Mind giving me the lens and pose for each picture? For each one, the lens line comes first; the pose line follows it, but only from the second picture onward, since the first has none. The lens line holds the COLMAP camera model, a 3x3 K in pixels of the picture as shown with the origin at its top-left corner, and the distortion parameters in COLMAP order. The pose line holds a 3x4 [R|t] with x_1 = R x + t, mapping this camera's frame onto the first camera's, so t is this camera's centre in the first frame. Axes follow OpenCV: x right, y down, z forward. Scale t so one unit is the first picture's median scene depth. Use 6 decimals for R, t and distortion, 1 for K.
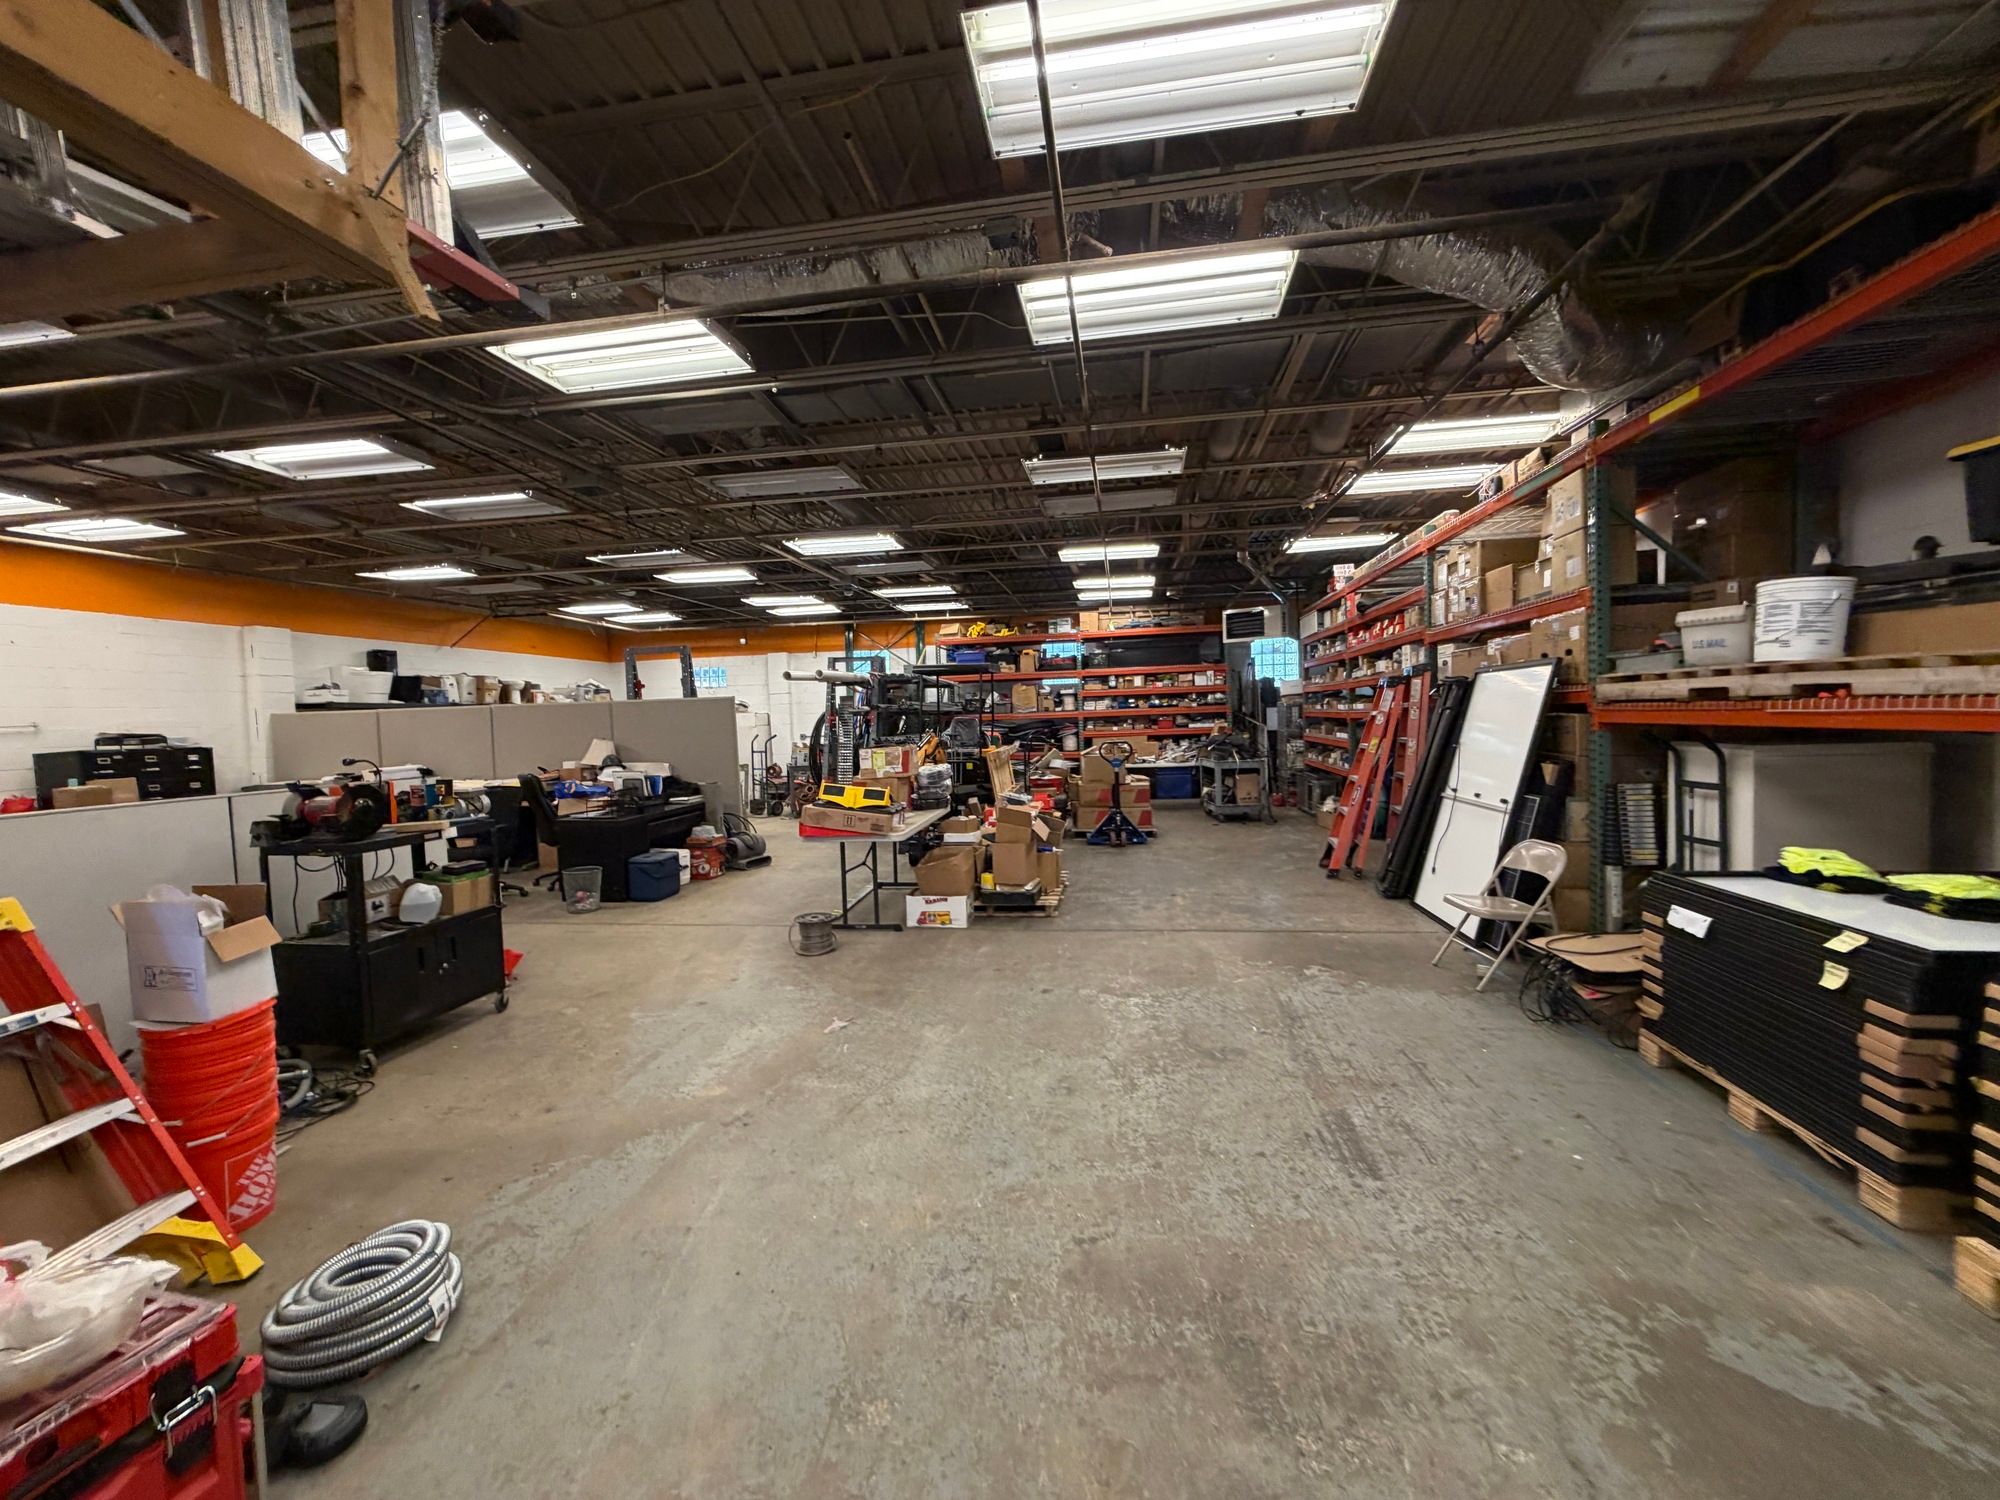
lens RADIAL K [[799.3, 0, 995.4], [0, 799.3, 747.3], [0, 0, 1]] dist [0.000117, 0.000247]
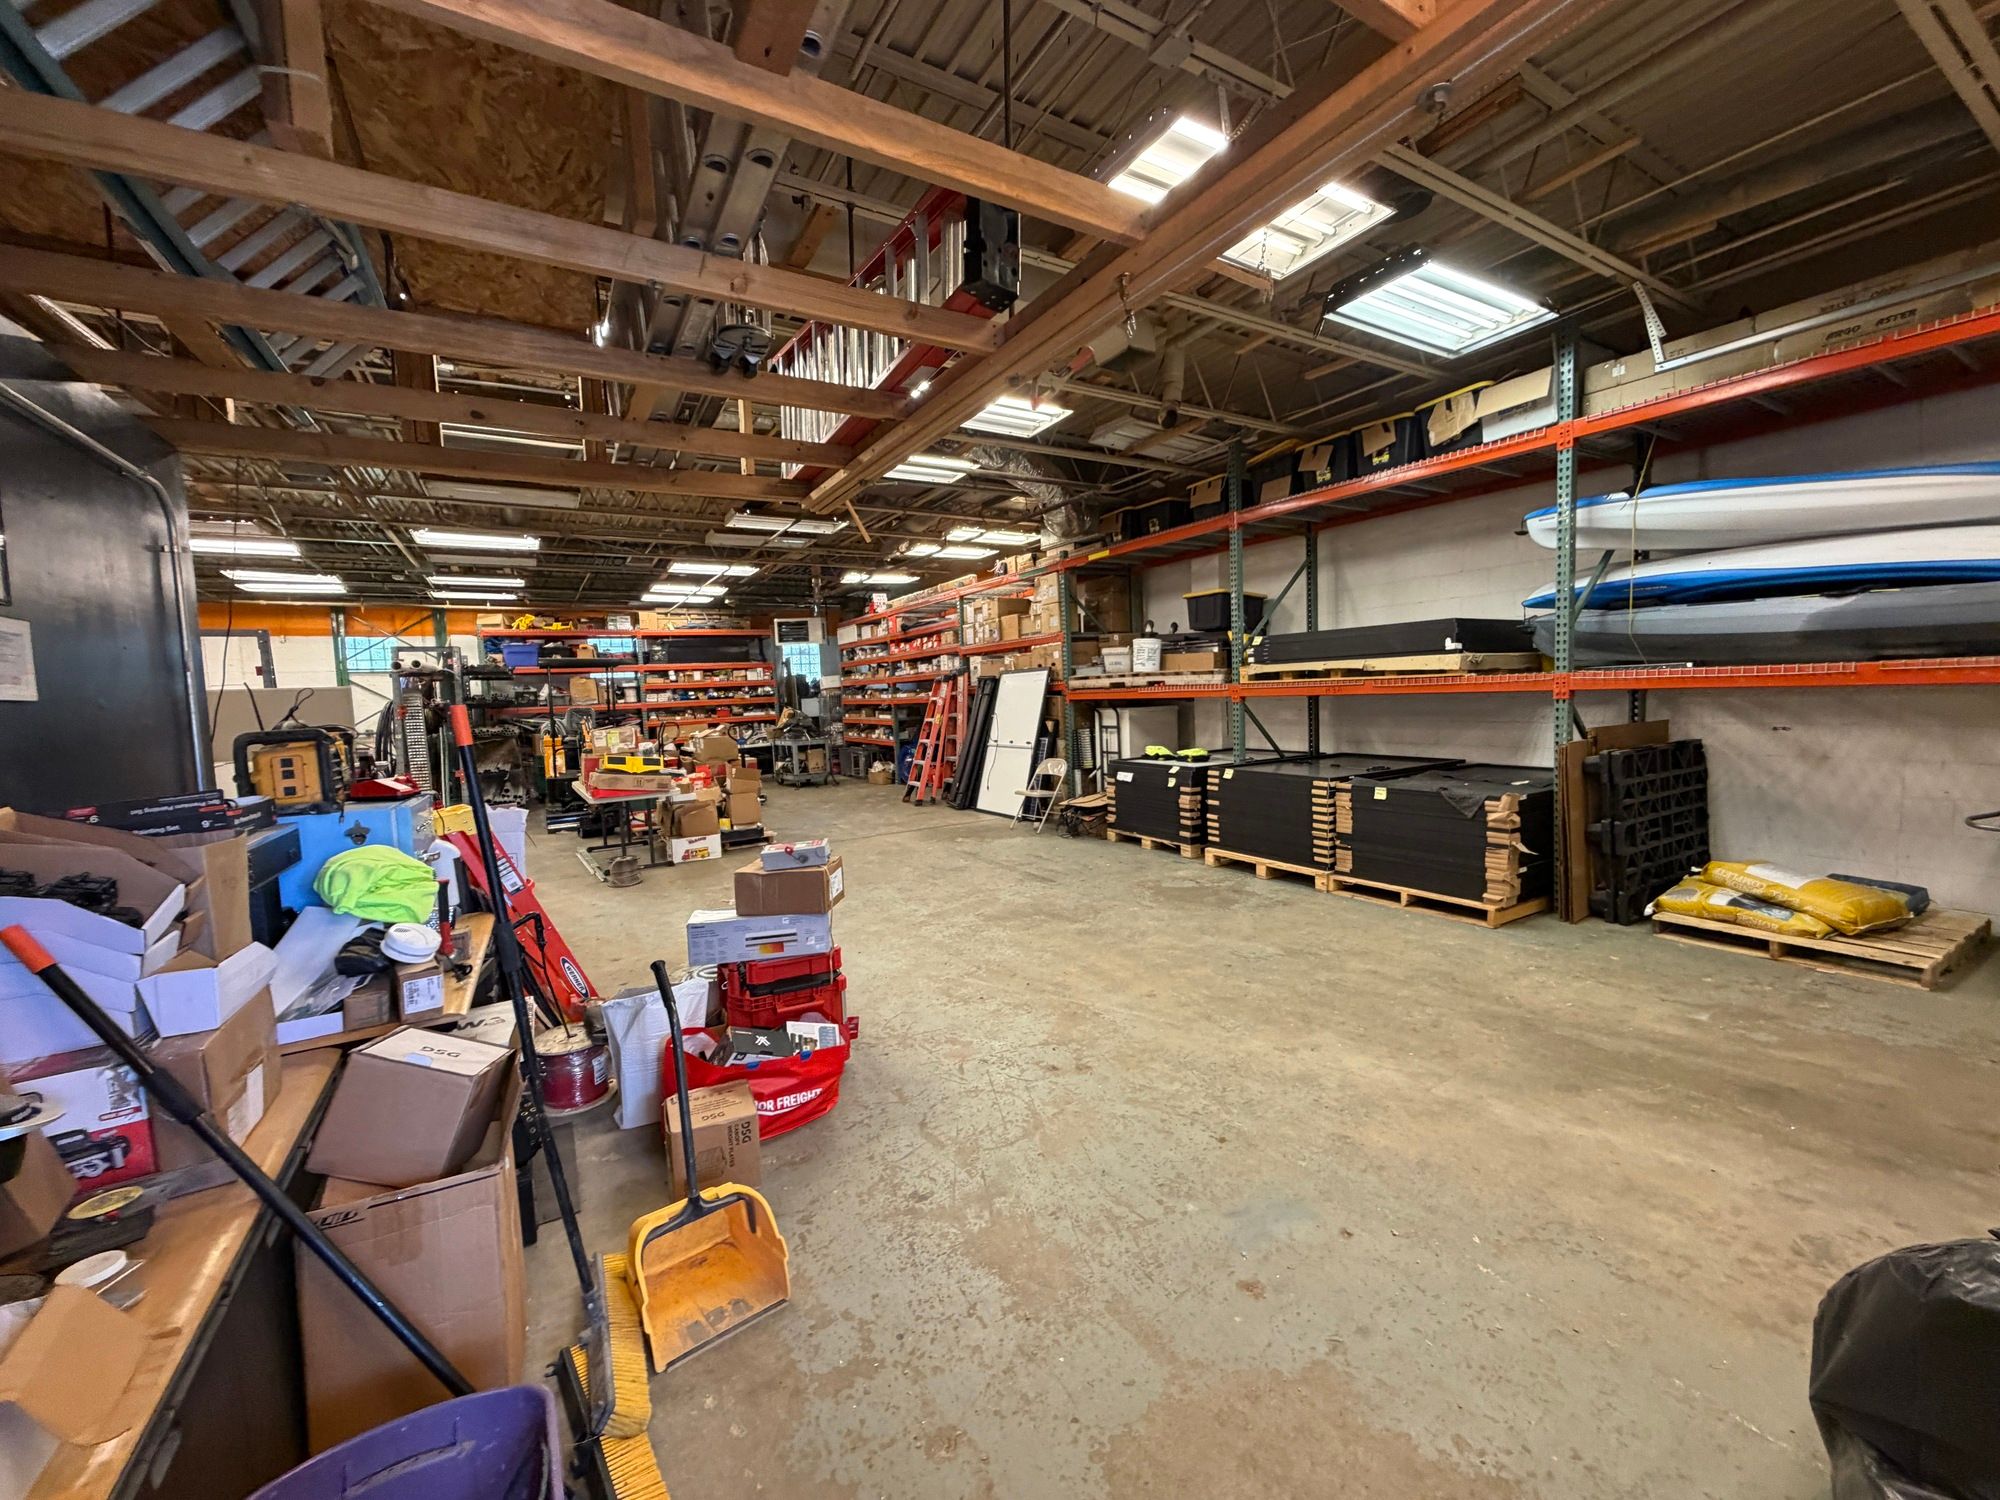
lens RADIAL K [[799.3, 0, 1003.3], [0, 799.3, 745.7], [0, 0, 1]] dist [0.000117, 0.000247]
pose [[0.762498, -0.043553, 0.645523, -0.526342], [0.041862, 0.998962, 0.017951, 0.032310], [-0.645635, 0.013335, 0.763530, -0.335850]]
